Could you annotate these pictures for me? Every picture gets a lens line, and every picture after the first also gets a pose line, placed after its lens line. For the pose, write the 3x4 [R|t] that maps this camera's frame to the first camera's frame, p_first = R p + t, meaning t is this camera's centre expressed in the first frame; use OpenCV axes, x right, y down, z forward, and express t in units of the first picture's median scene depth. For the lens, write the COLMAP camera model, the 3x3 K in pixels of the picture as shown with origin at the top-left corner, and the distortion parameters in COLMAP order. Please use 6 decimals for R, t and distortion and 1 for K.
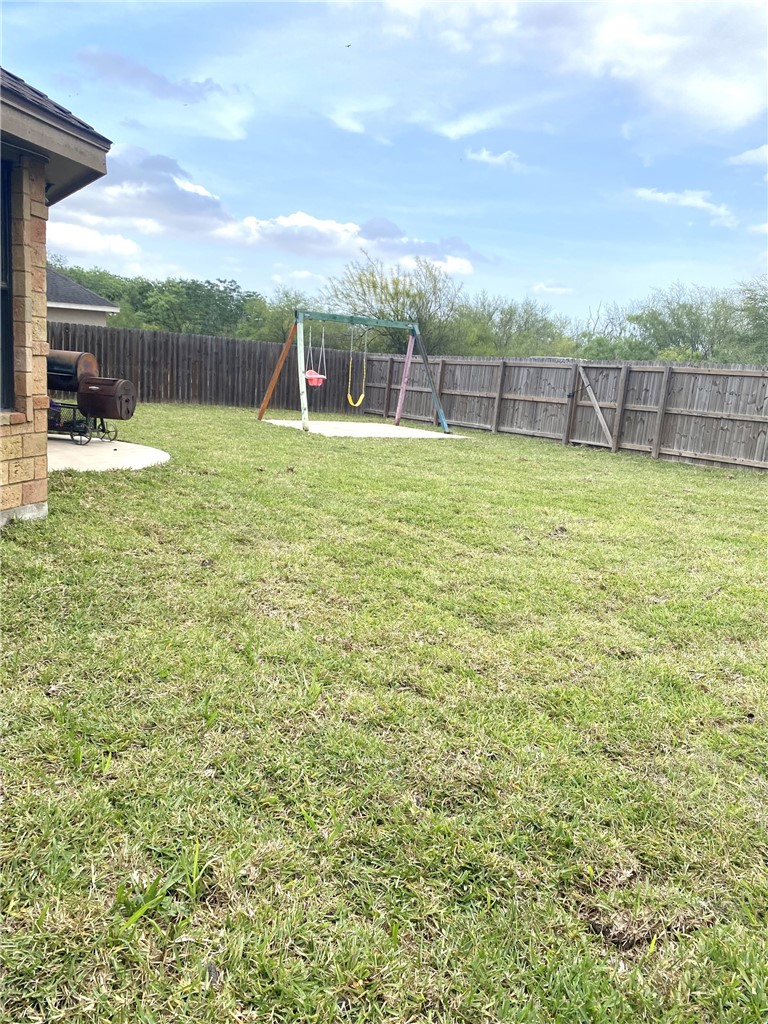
lens RADIAL K [[824.3, 0, 398.6], [0, 824.3, 513.6], [0, 0, 1]] dist [0.031053, -0.036074]
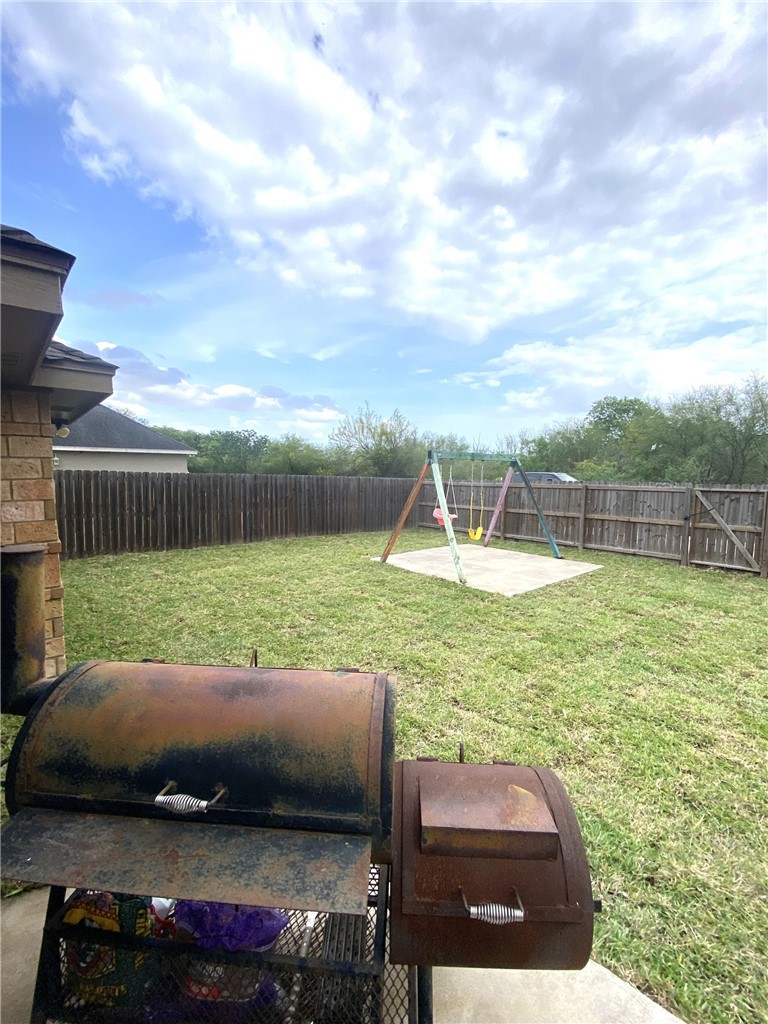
lens RADIAL K [[416.4, 0, 384.0], [0, 416.4, 512.0], [0, 0, 1]] dist [0.026122, -0.022050]
pose [[0.989215, -0.064749, 0.131383, -0.206679], [0.074361, 0.994799, -0.069616, -0.124619], [-0.126192, 0.078634, 0.988884, 0.461501]]
